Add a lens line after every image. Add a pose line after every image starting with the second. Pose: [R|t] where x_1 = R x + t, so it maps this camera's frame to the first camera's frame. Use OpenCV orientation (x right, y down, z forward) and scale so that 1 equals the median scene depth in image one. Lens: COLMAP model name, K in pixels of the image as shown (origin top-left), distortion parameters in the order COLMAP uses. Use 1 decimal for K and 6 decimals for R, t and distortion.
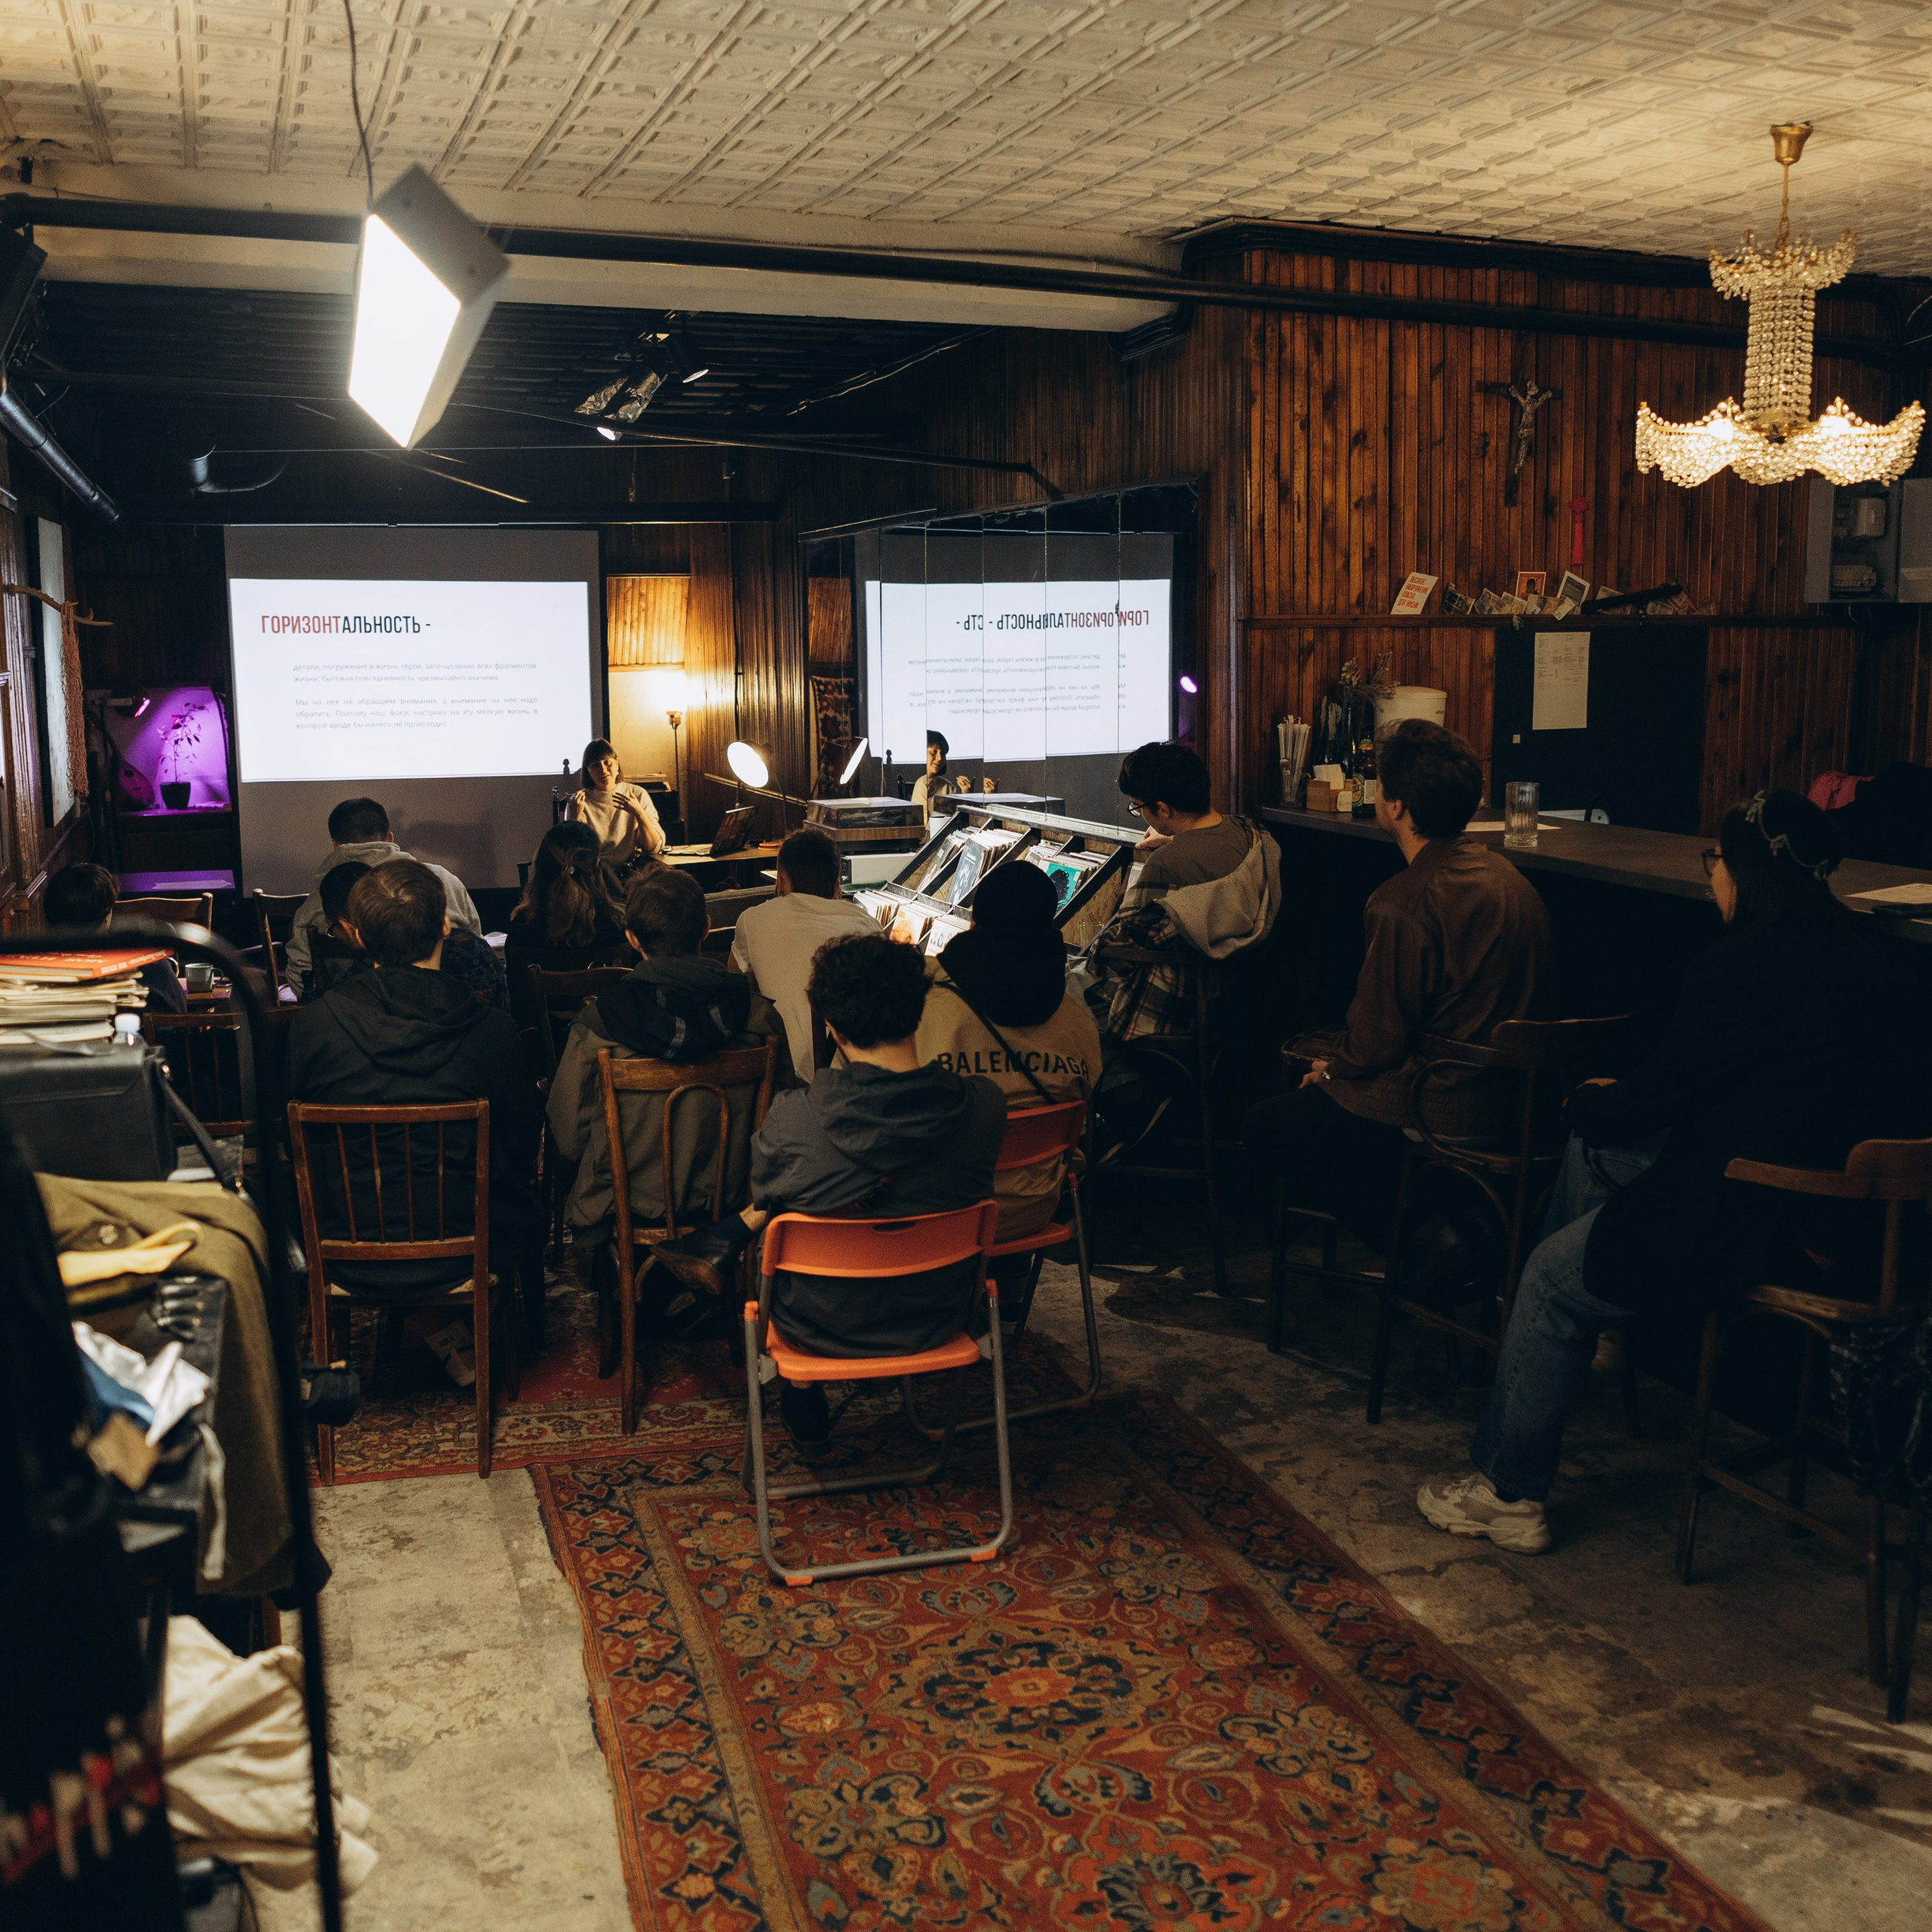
lens RADIAL K [[1987.7, 0, 958.0], [0, 1987.7, 962.0], [0, 0, 1]] dist [-0.043862, 0.001831]
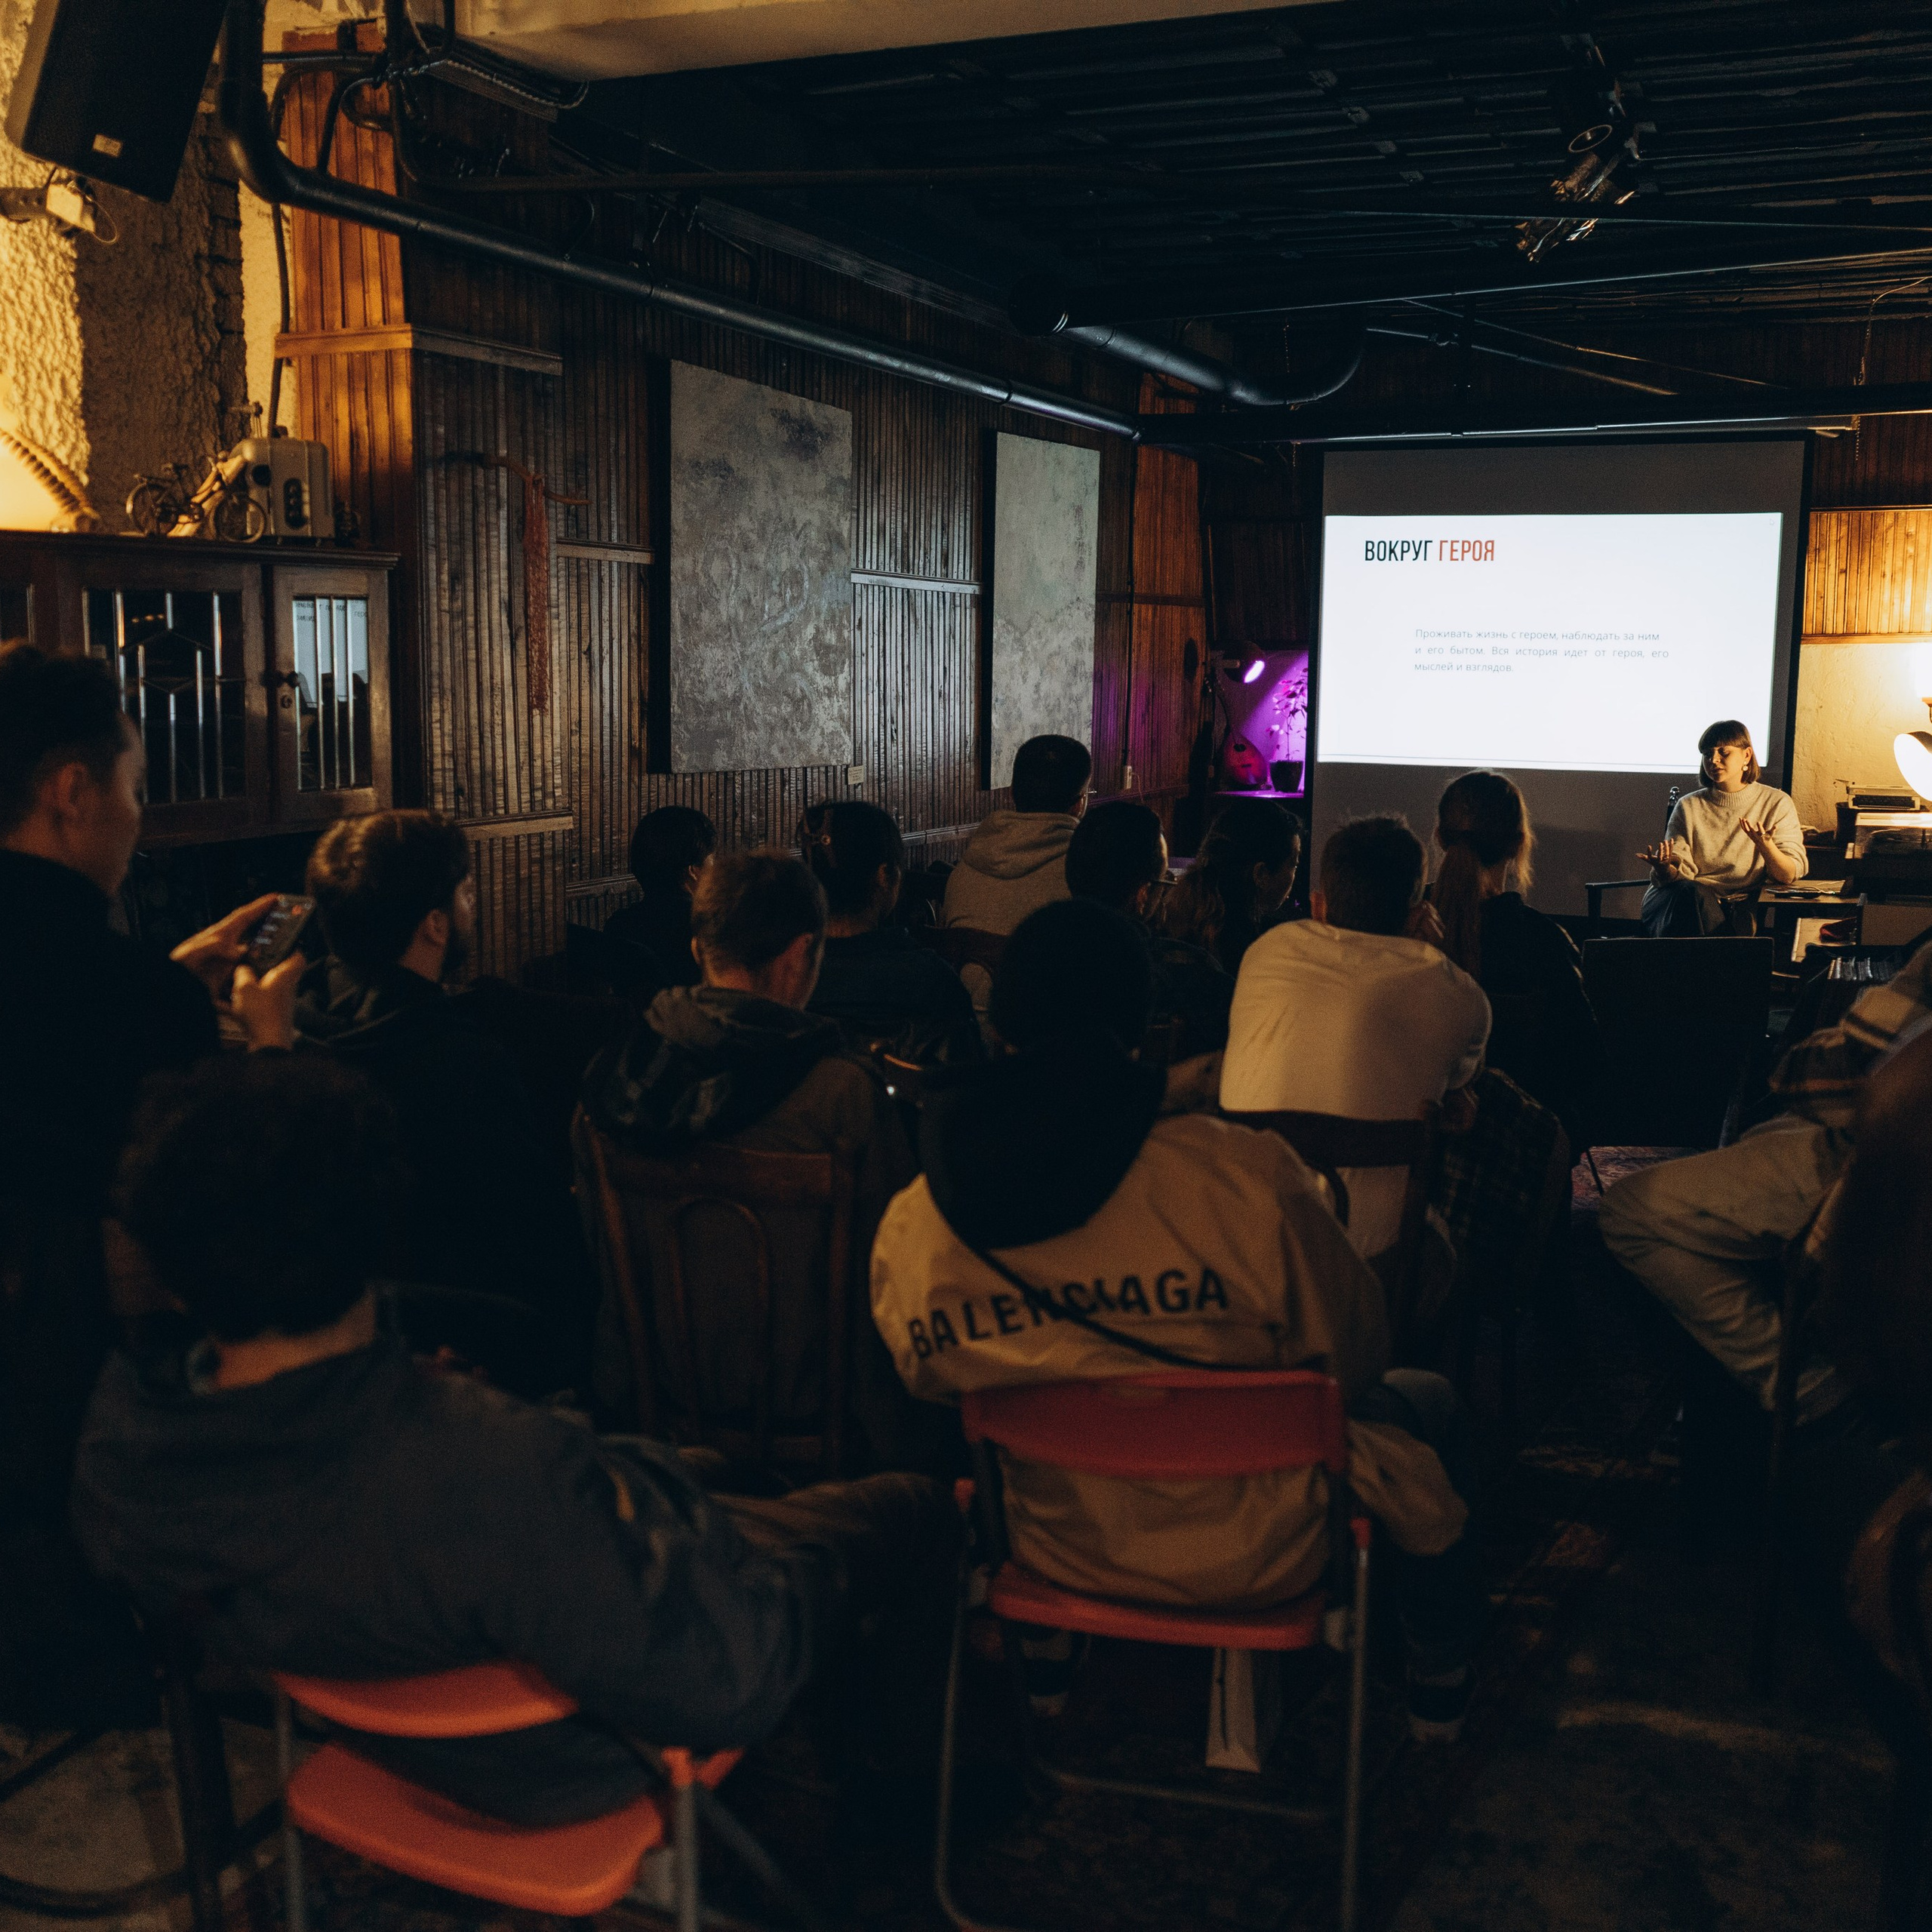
lens RADIAL K [[2159.5, 0, 967.5], [0, 2159.5, 960.9], [0, 0, 1]] dist [-0.016029, 0.012948]
pose [[0.734380, 0.106946, -0.670260, 0.267394], [-0.120509, 0.992364, 0.026303, -0.024623], [0.667955, 0.061456, 0.741660, 0.423894]]
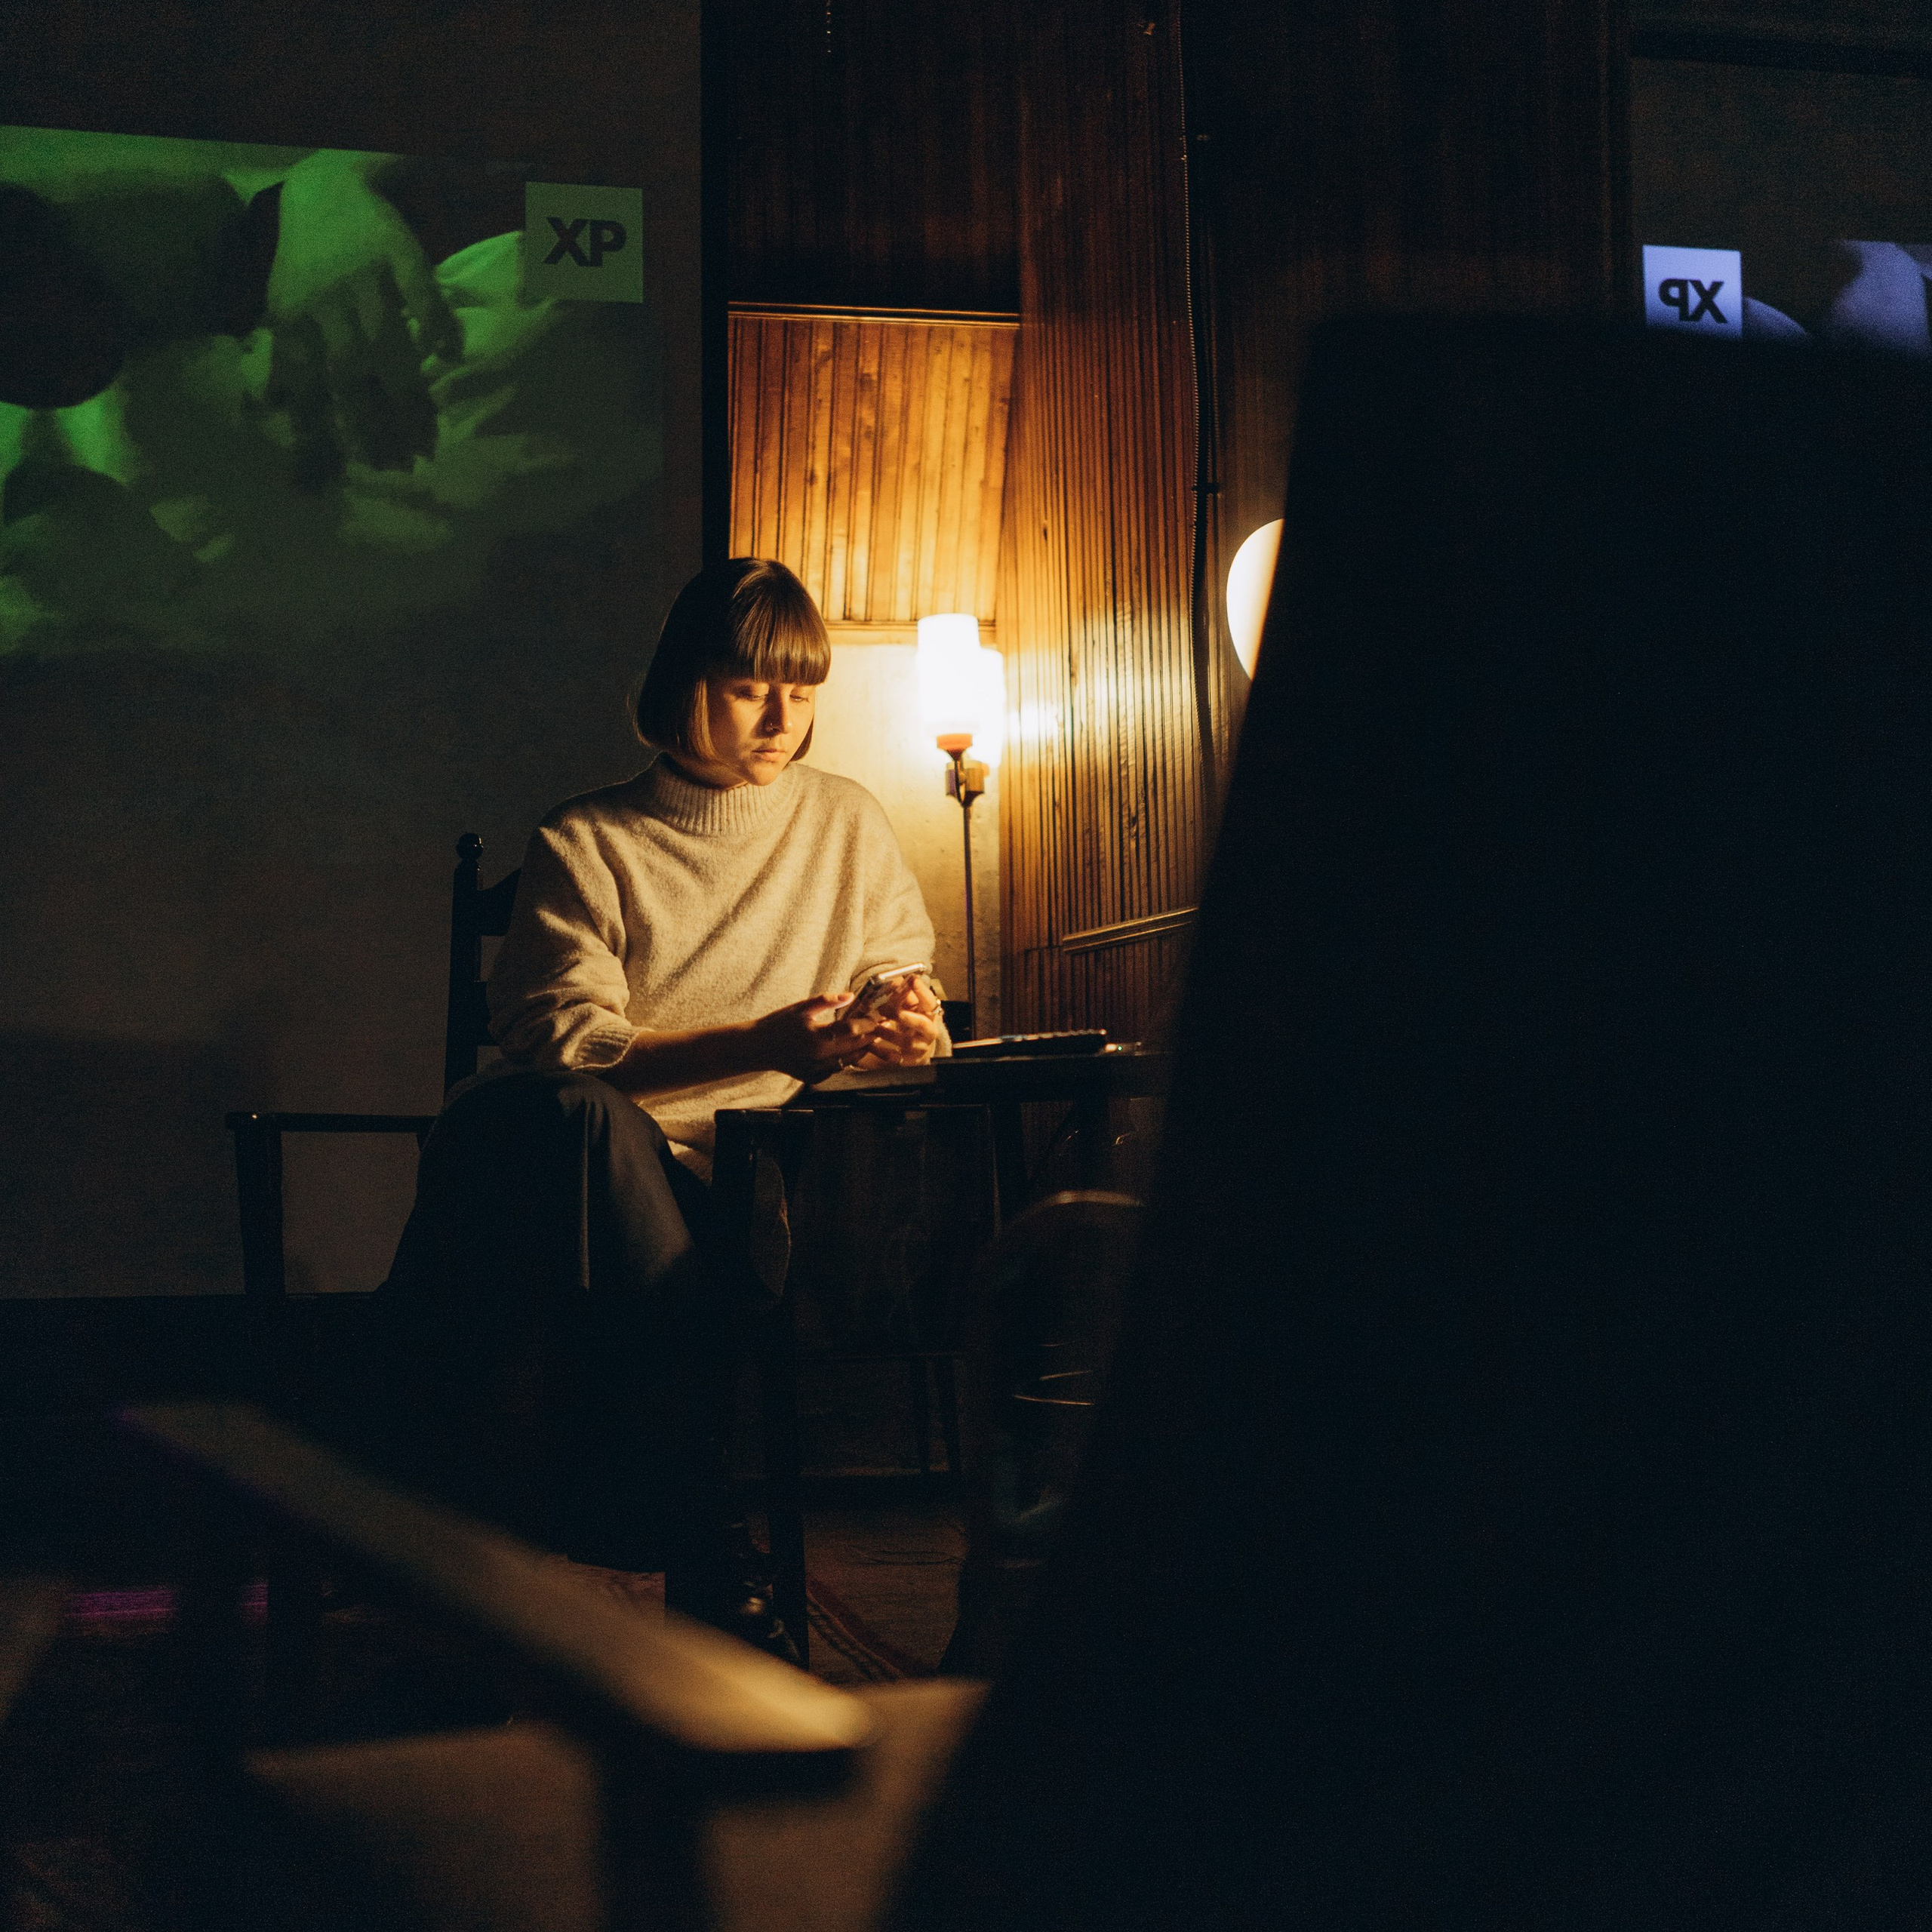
lens RADIAL K [[2769.7, 0, 967.9], [0, 2769.7, 967.5], [0, 0, 1]] dist [0.058089, 0.012386]
pose [[0.991101, -0.016254, -0.132113, -0.181201], [-0.013242, 0.975552, -0.219369, -0.000999], [0.132449, 0.219167, 0.966656, 1.247514]]
